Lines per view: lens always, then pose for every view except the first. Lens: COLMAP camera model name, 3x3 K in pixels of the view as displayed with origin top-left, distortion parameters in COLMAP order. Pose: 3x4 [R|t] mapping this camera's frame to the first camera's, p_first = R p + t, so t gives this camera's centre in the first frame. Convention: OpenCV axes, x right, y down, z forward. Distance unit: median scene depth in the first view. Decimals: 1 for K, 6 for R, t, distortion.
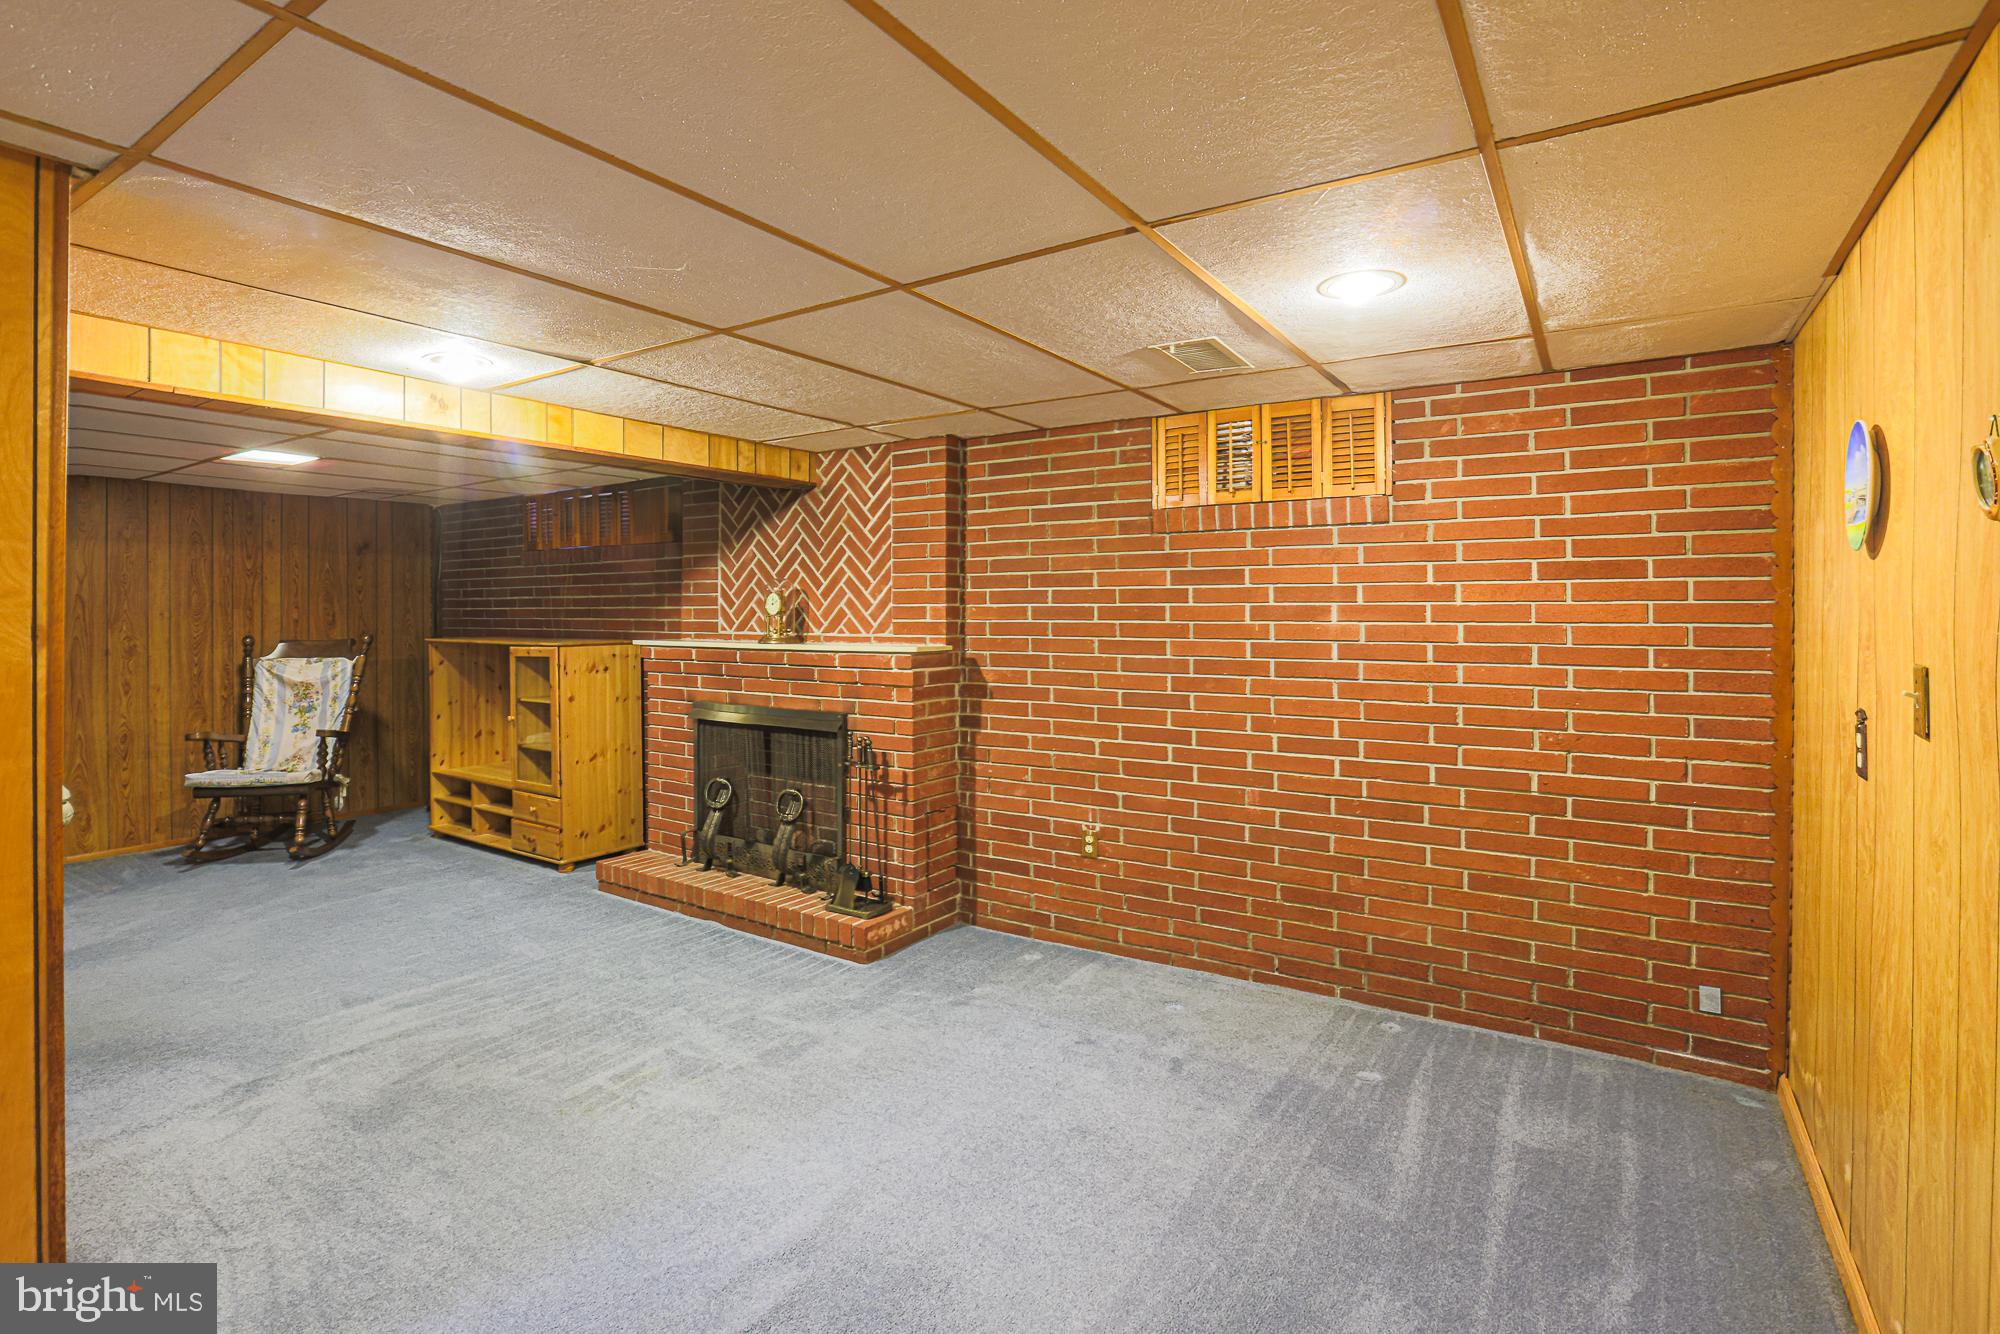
lens RADIAL K [[948.9, 0, 1006.3], [0, 948.9, 621.0], [0, 0, 1]] dist [0.000130, -0.000018]
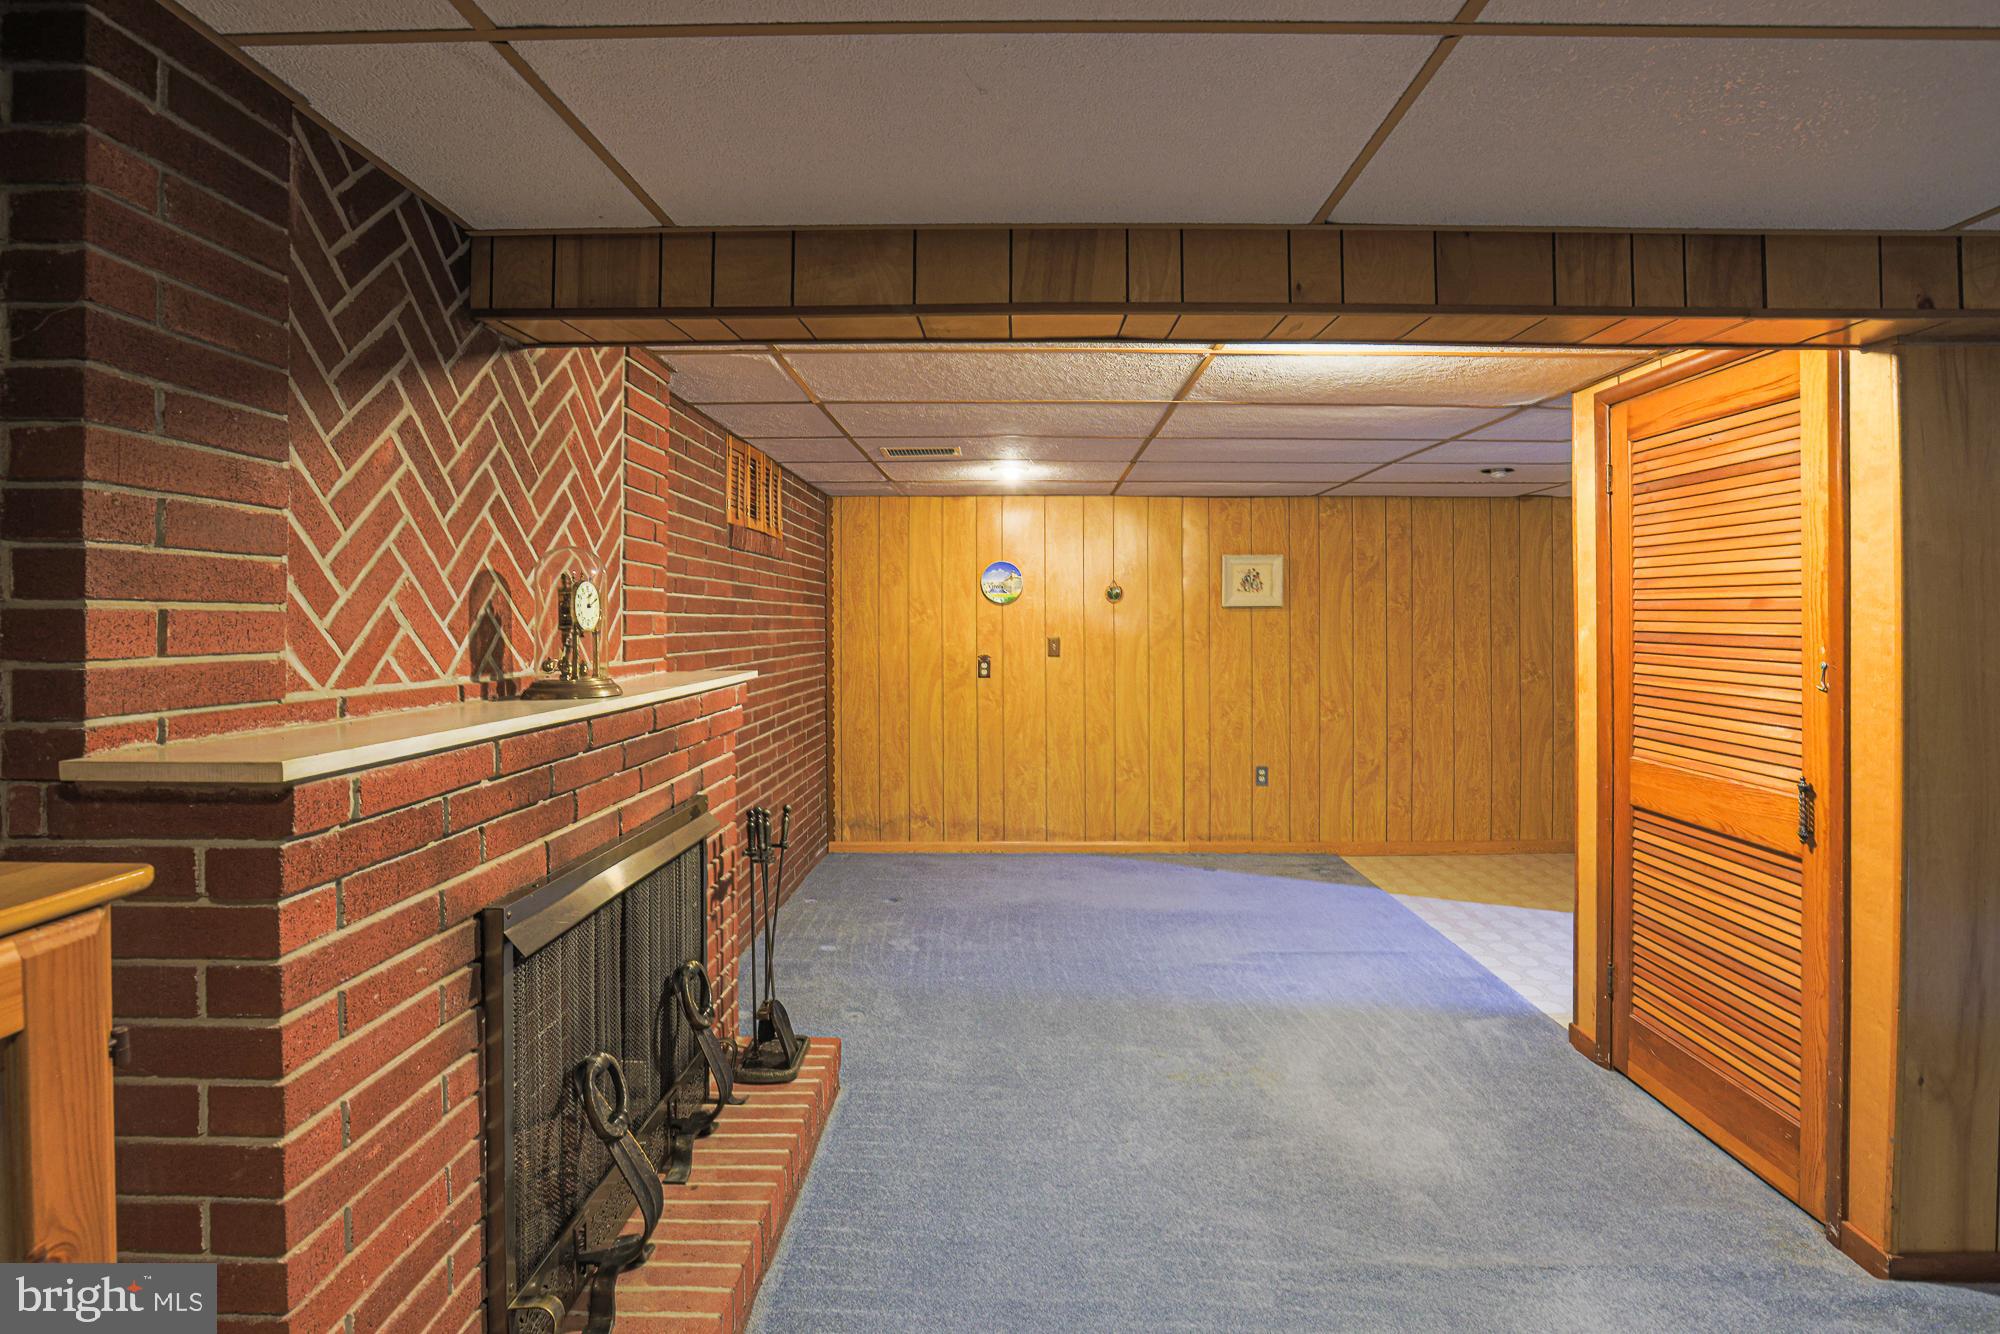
lens RADIAL K [[948.9, 0, 1006.3], [0, 948.9, 621.0], [0, 0, 1]] dist [0.000130, -0.000018]
pose [[-0.528265, 0.003756, 0.849071, -0.669555], [0.011101, 0.999935, 0.002483, -0.009267], [-0.849007, 0.010737, -0.528273, 0.993970]]
